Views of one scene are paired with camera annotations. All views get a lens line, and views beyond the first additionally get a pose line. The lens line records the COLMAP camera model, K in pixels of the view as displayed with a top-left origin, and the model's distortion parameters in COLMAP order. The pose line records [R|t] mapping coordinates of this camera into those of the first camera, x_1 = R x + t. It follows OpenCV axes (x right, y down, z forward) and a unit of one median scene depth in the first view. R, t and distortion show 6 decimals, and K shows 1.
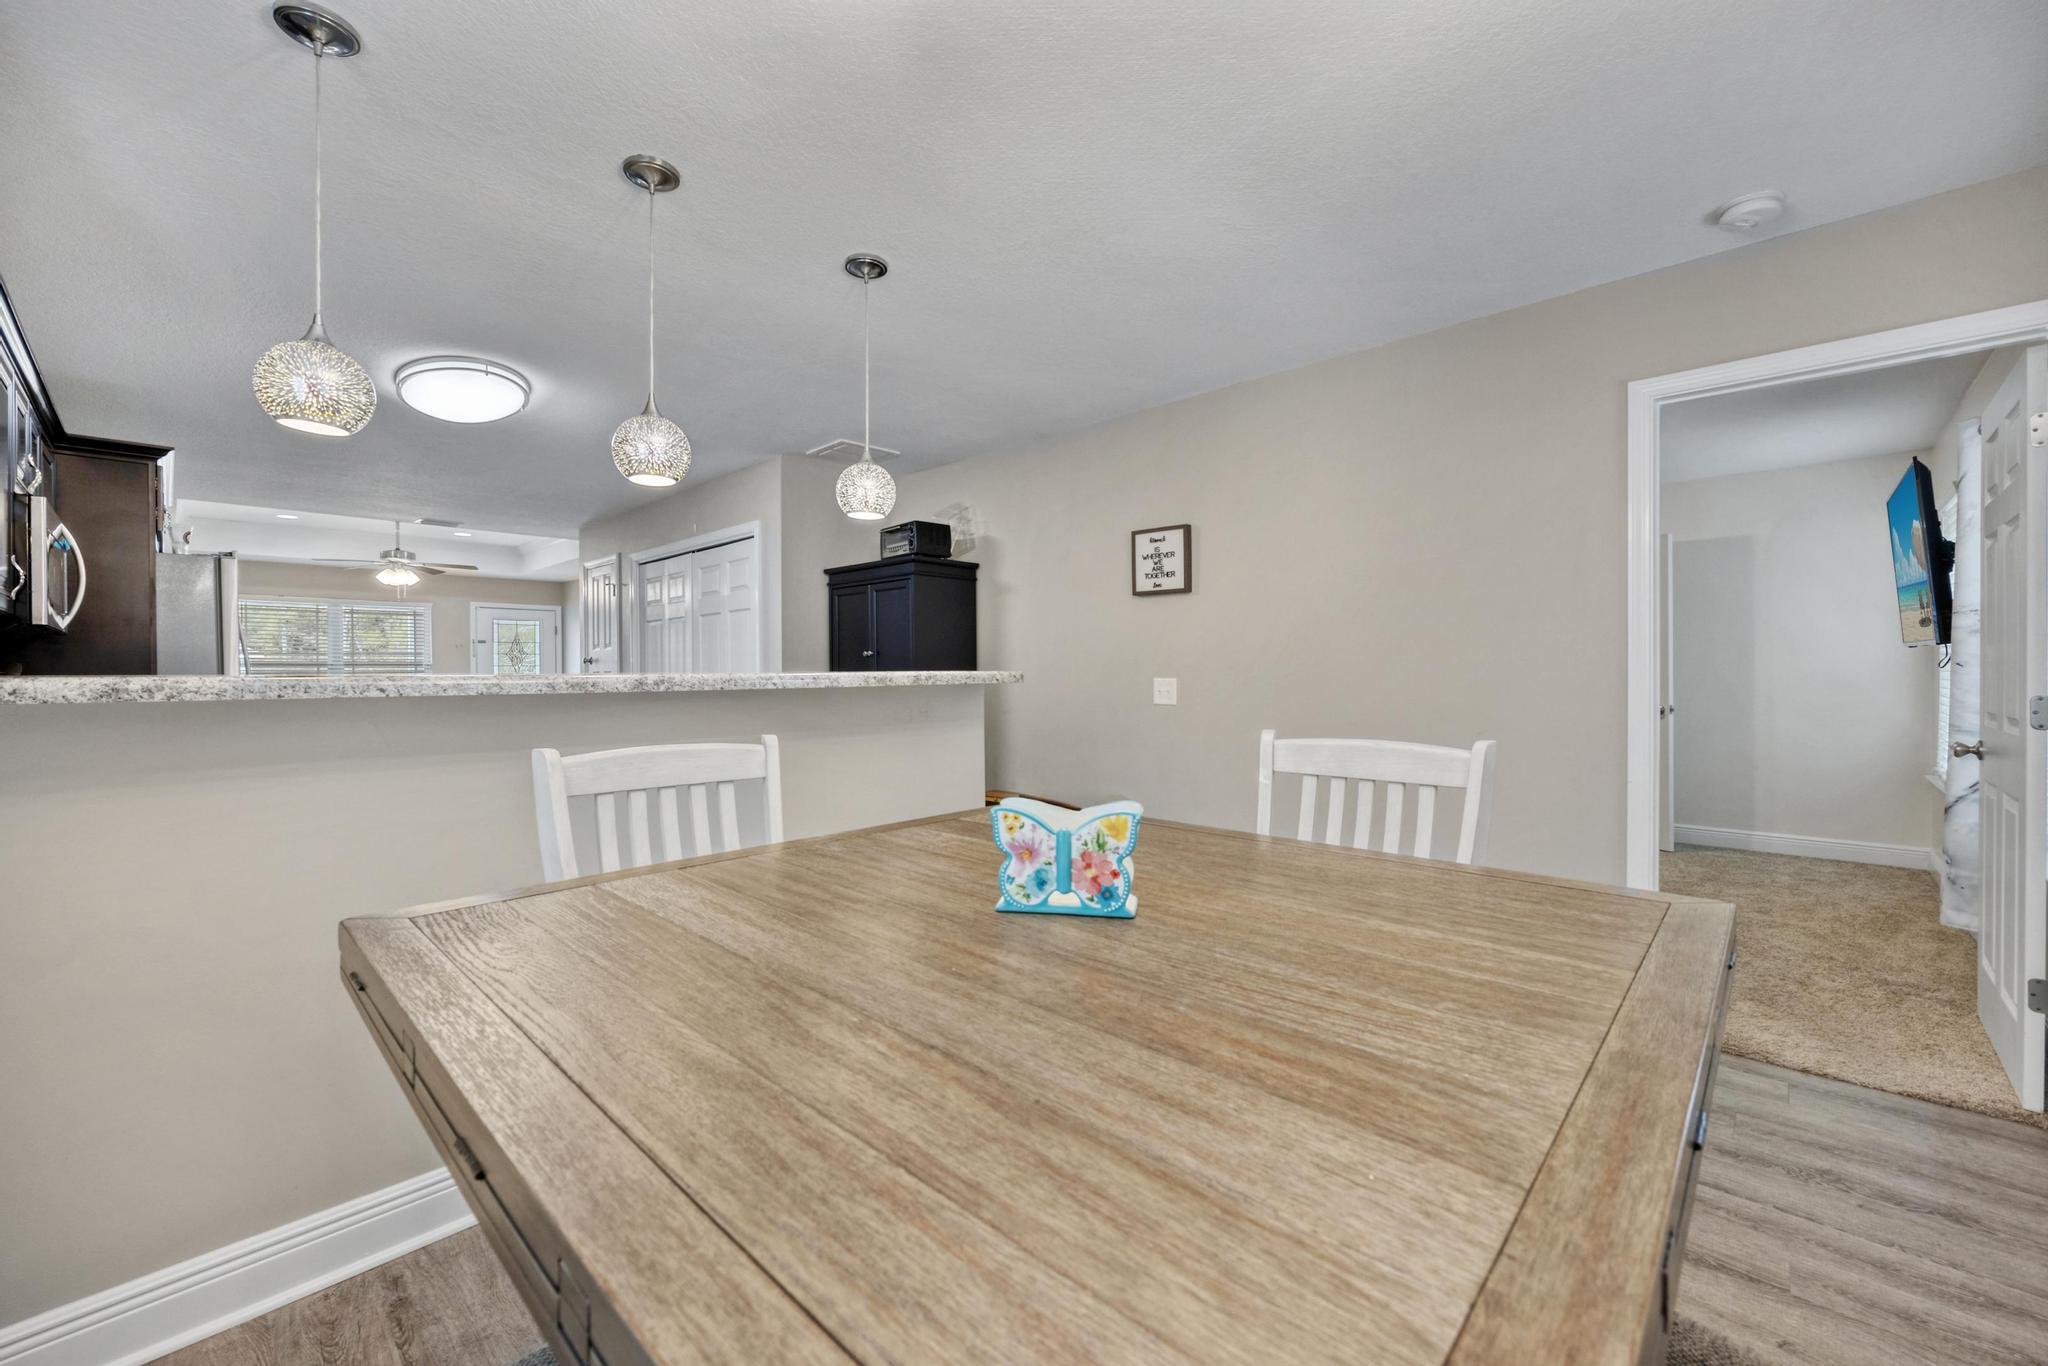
lens RADIAL K [[822.3, 0, 1024.0], [0, 822.3, 683.0], [0, 0, 1]] dist [-0.001116, -0.000105]
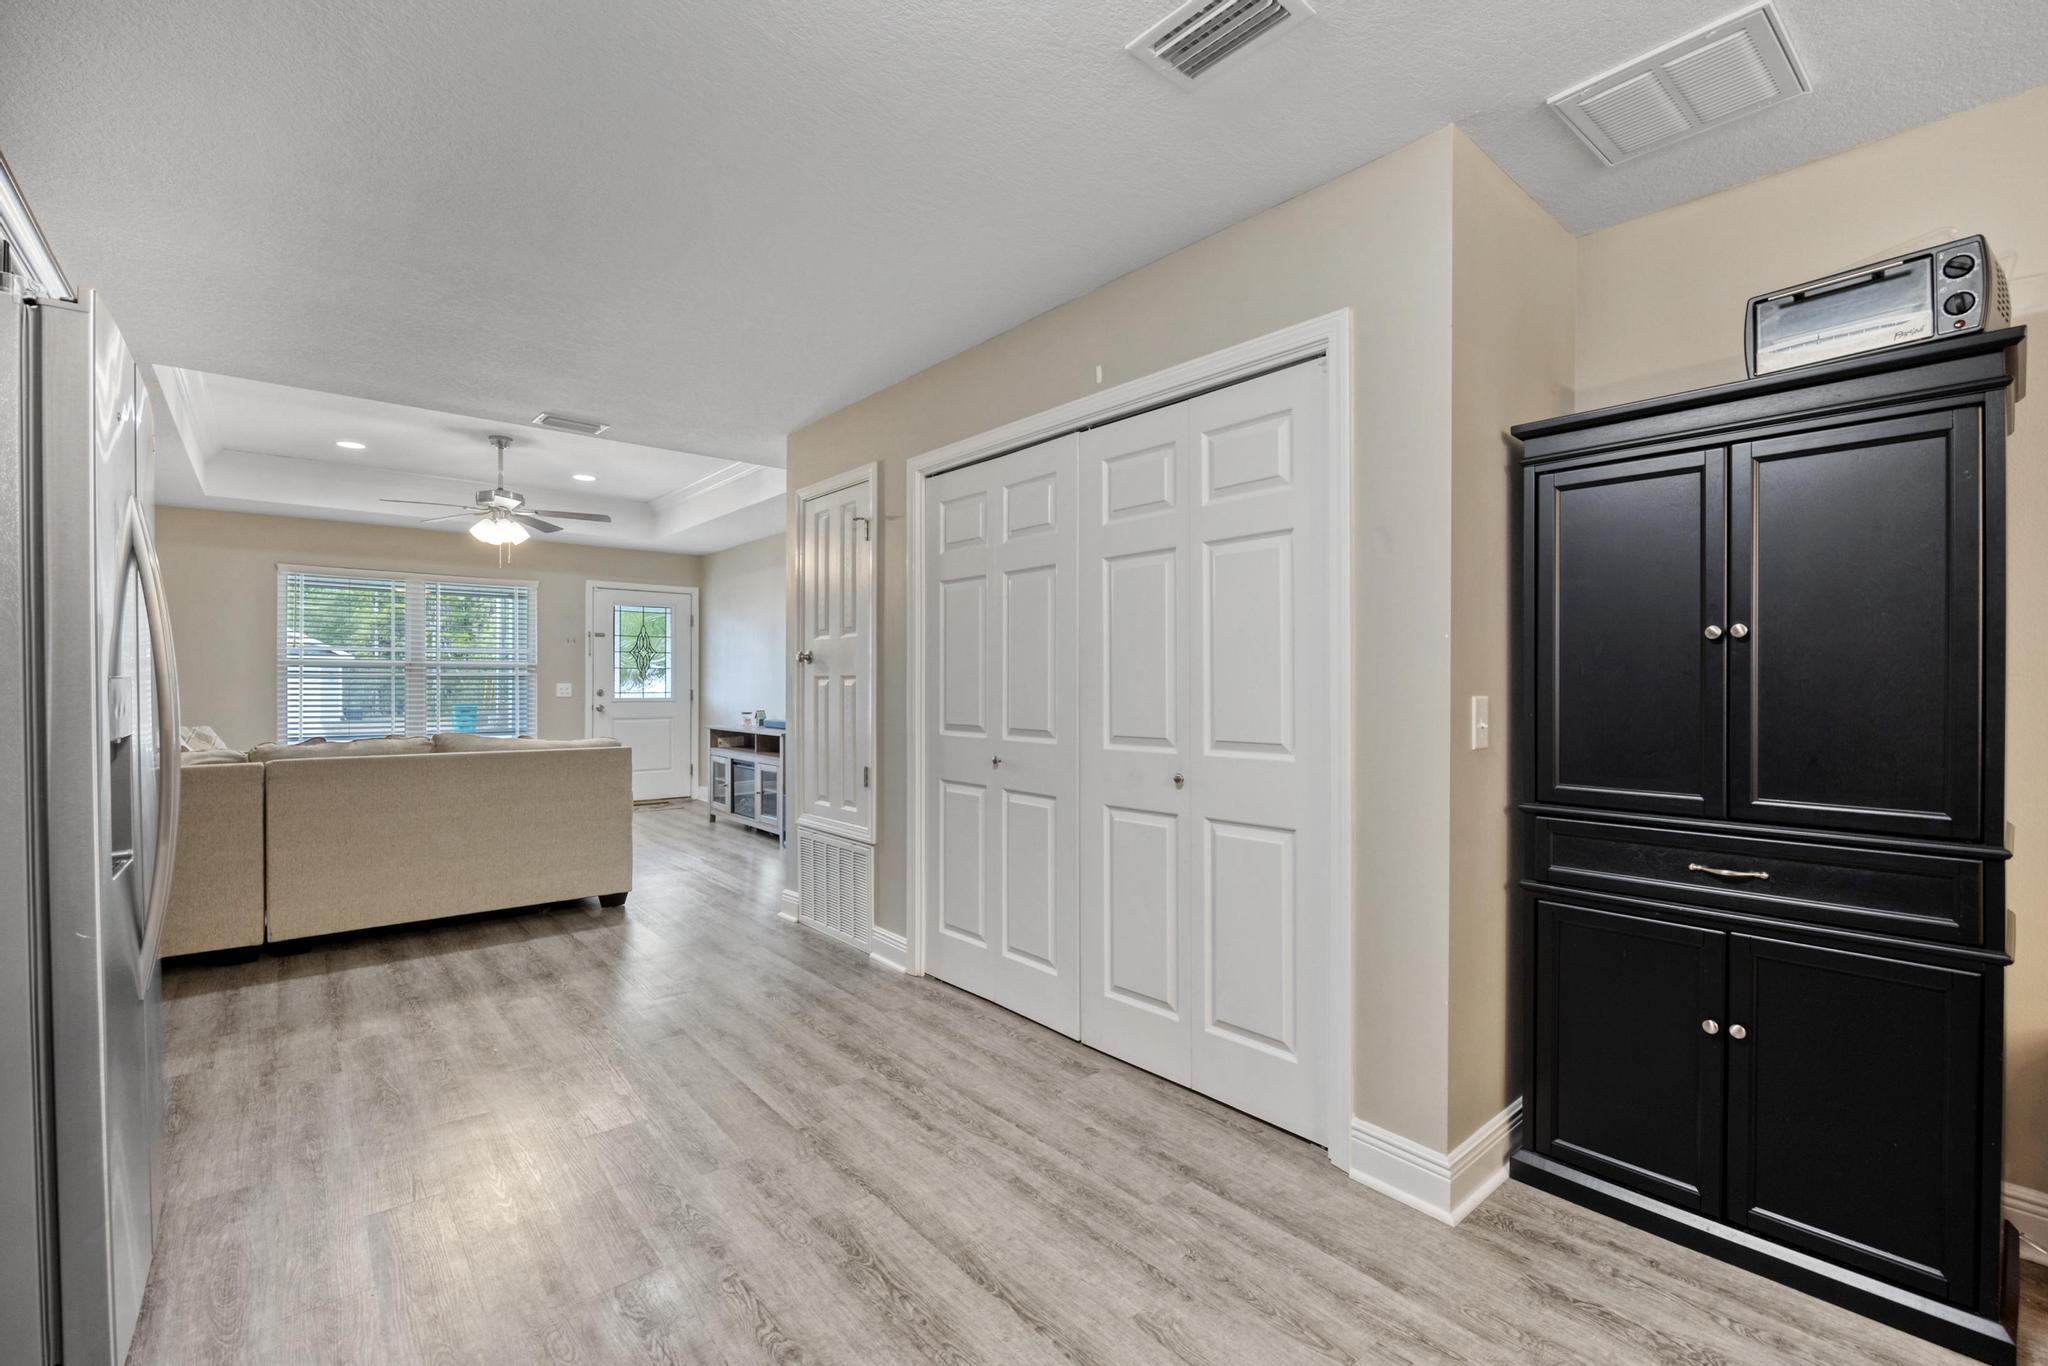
lens RADIAL K [[869.9, 0, 991.5], [0, 869.9, 687.5], [0, 0, 1]] dist [-0.000424, 0.000002]
pose [[0.992521, 0.005312, -0.121958, -0.244006], [-0.005361, 0.999986, -0.000073, -0.006082], [0.121956, 0.000726, 0.992535, 0.305634]]
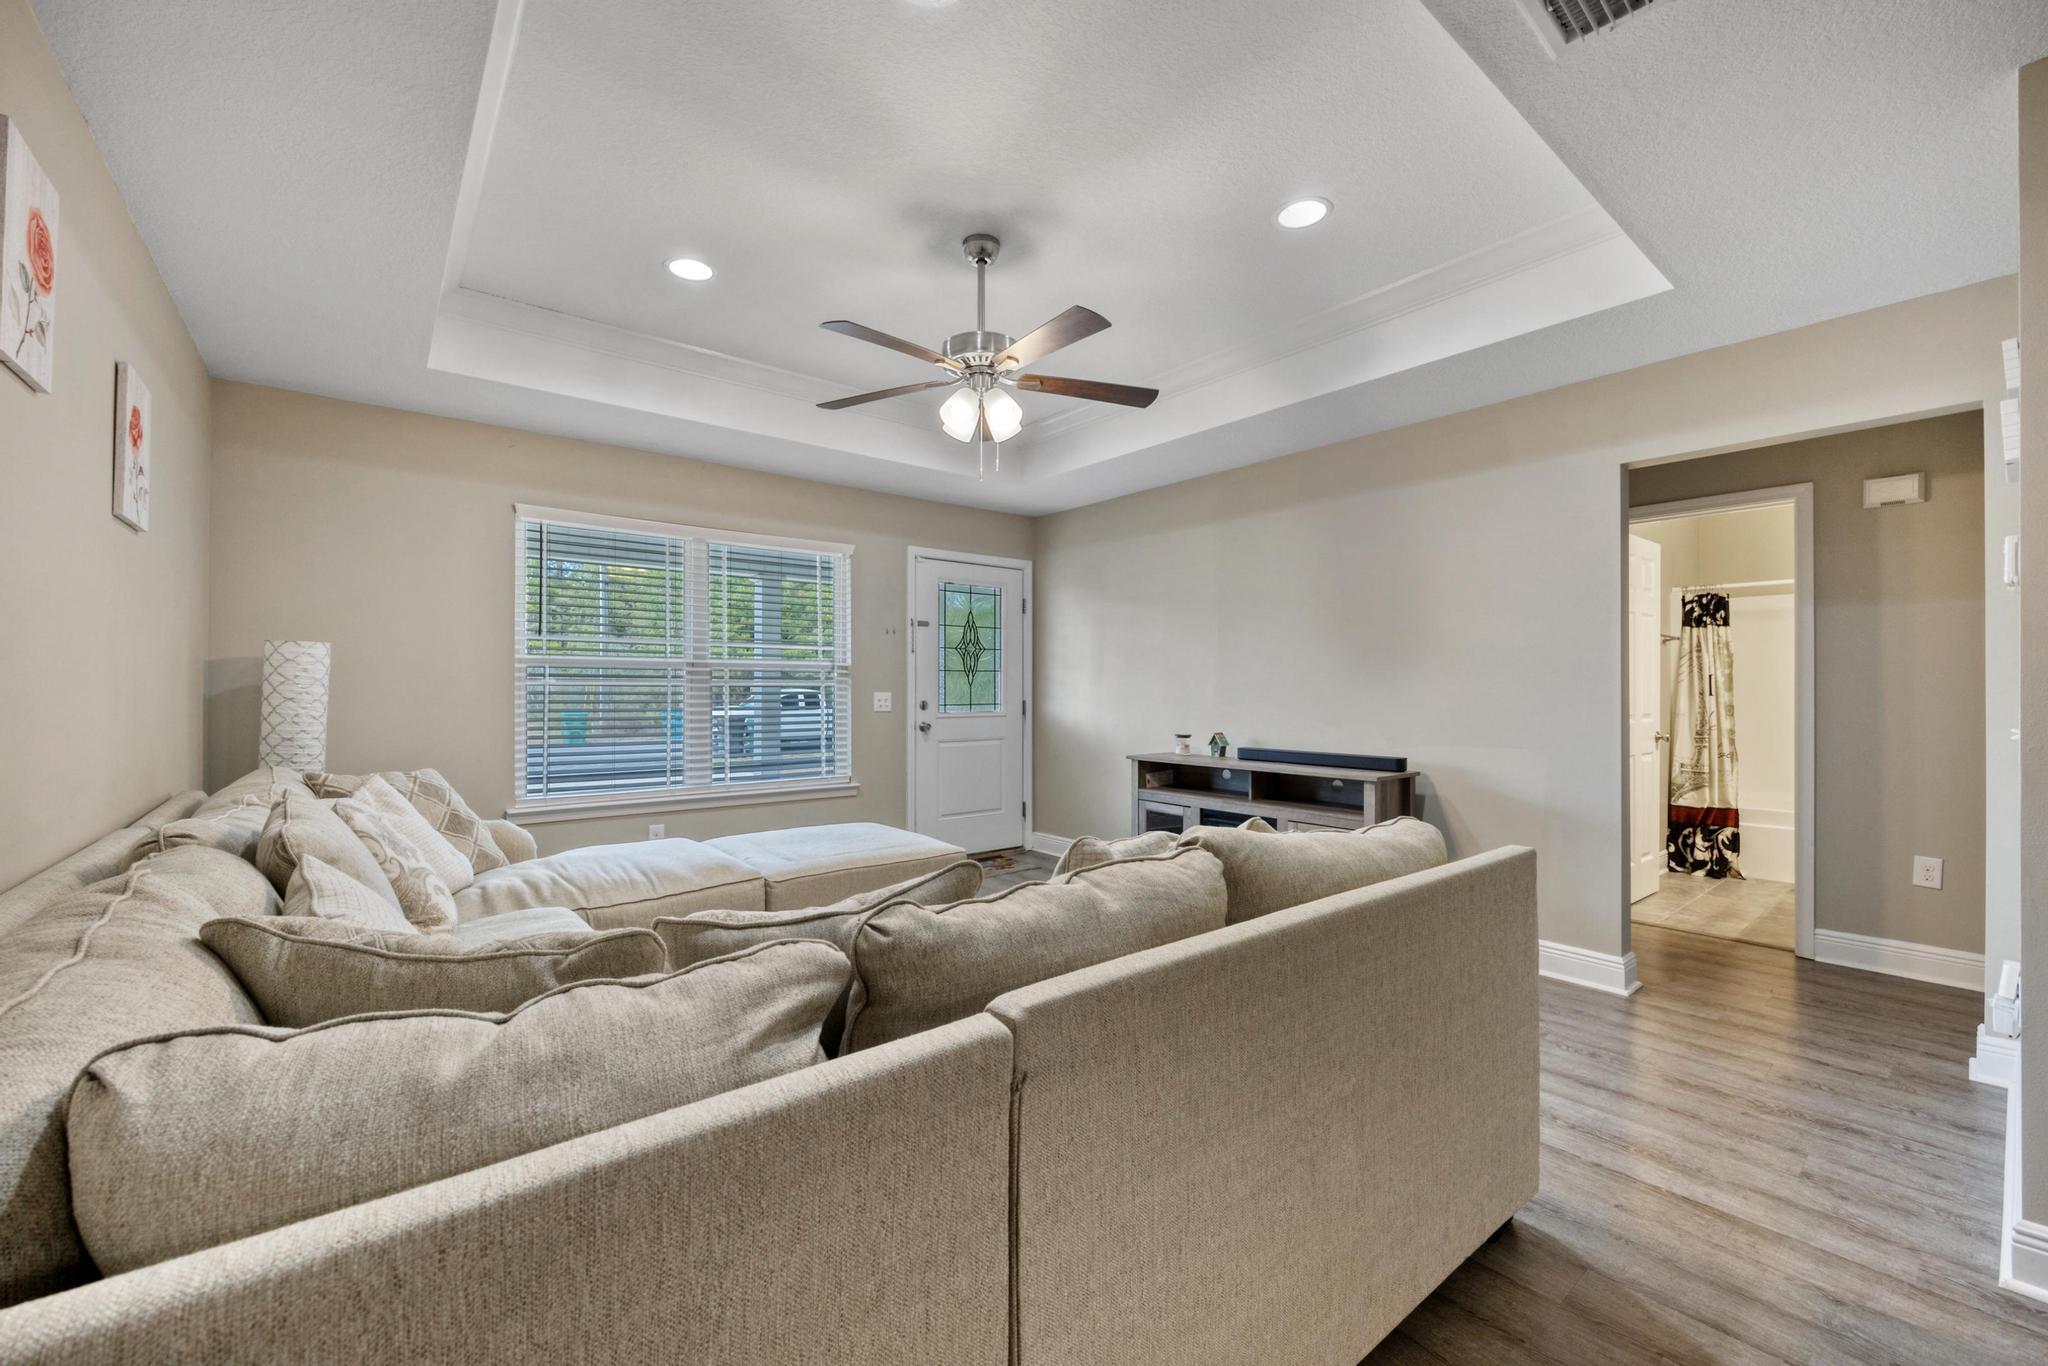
lens RADIAL K [[822.3, 0, 1024.0], [0, 822.3, 683.0], [0, 0, 1]] dist [-0.001116, -0.000105]
pose [[0.991388, 0.002284, -0.130935, -0.590505], [-0.003959, 0.999914, -0.012531, -0.007379], [0.130895, 0.012941, 0.991312, 0.551168]]
